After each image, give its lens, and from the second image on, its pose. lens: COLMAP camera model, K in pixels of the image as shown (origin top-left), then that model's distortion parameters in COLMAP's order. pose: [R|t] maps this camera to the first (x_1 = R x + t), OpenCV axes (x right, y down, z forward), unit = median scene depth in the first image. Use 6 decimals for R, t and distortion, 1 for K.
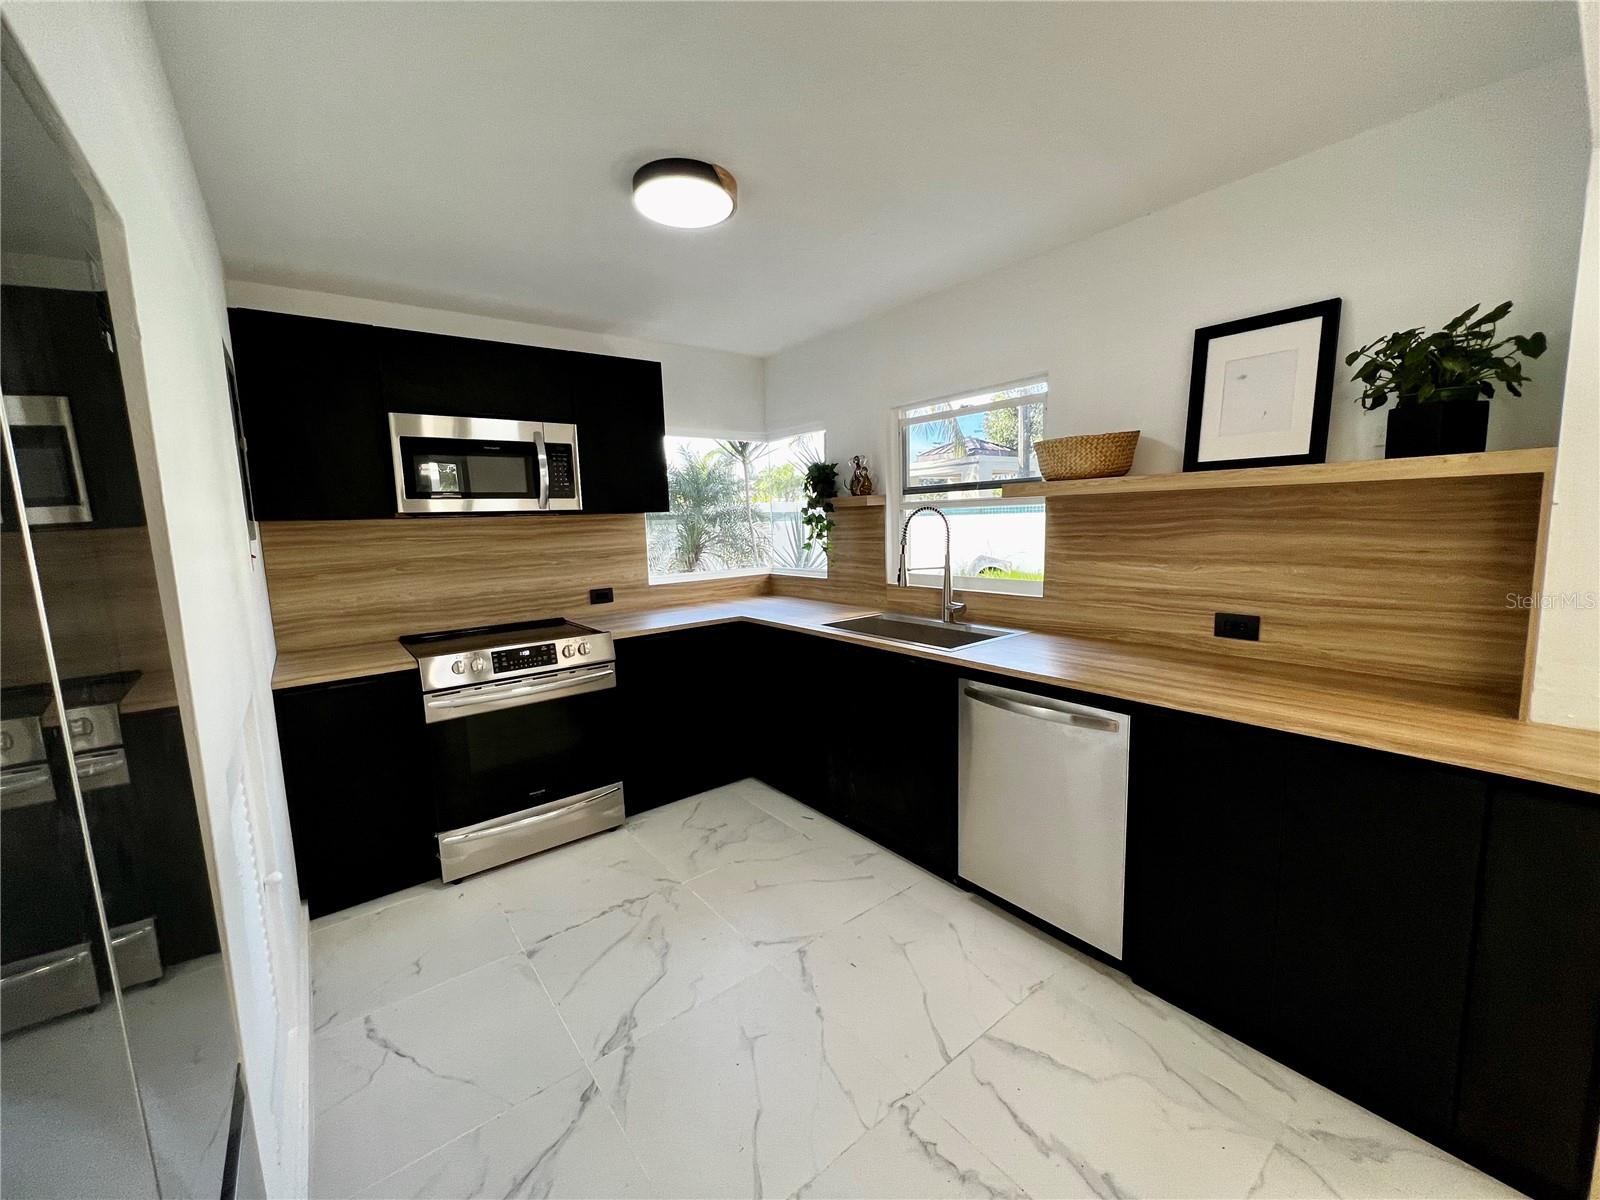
lens RADIAL K [[635.8, 0, 797.8], [0, 635.8, 603.4], [0, 0, 1]] dist [-0.000076, -0.000048]
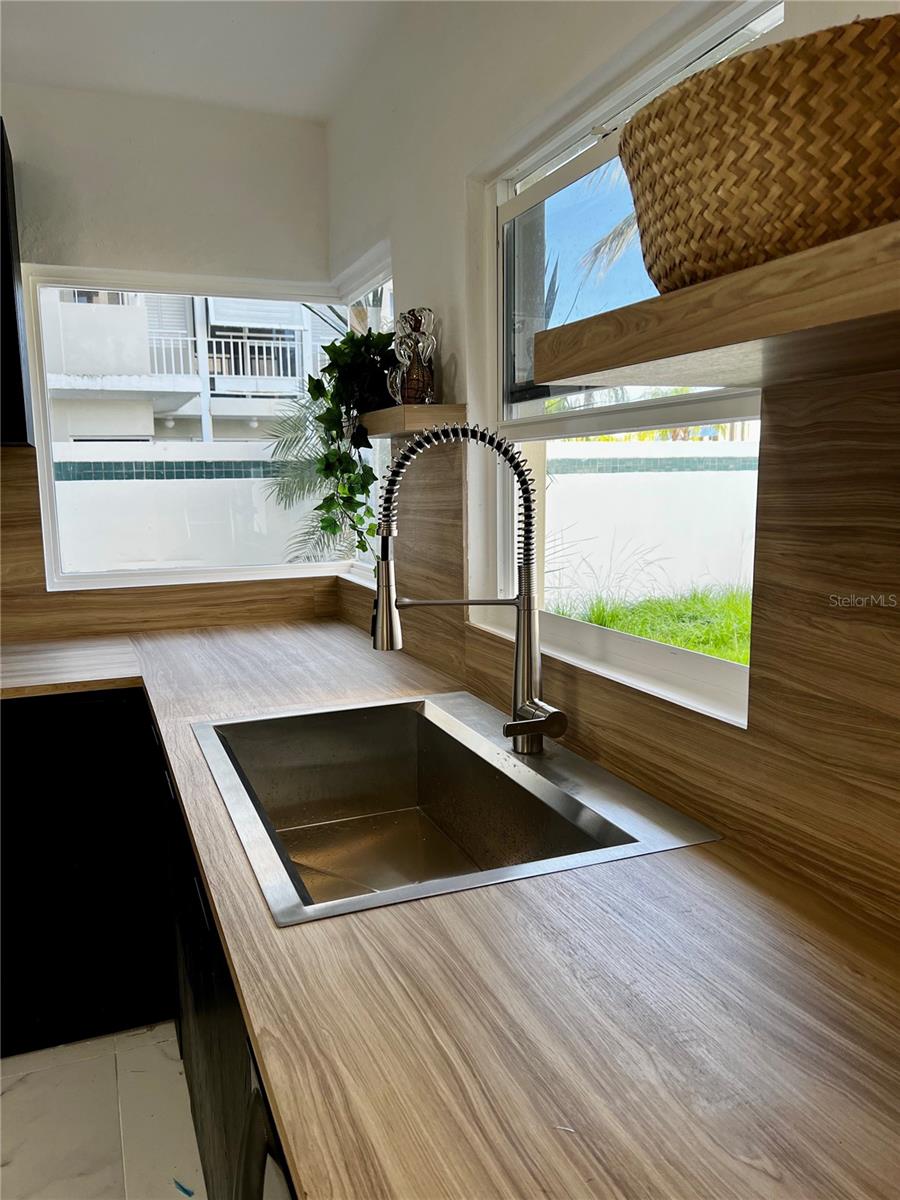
lens RADIAL K [[910.6, 0, 450.7], [0, 910.6, 601.5], [0, 0, 1]] dist [0.046273, 0.002212]
pose [[0.961668, 0.053502, -0.268946, 0.329437], [-0.050092, 0.998554, 0.019528, -0.063944], [0.269601, -0.005307, 0.962957, 0.499938]]
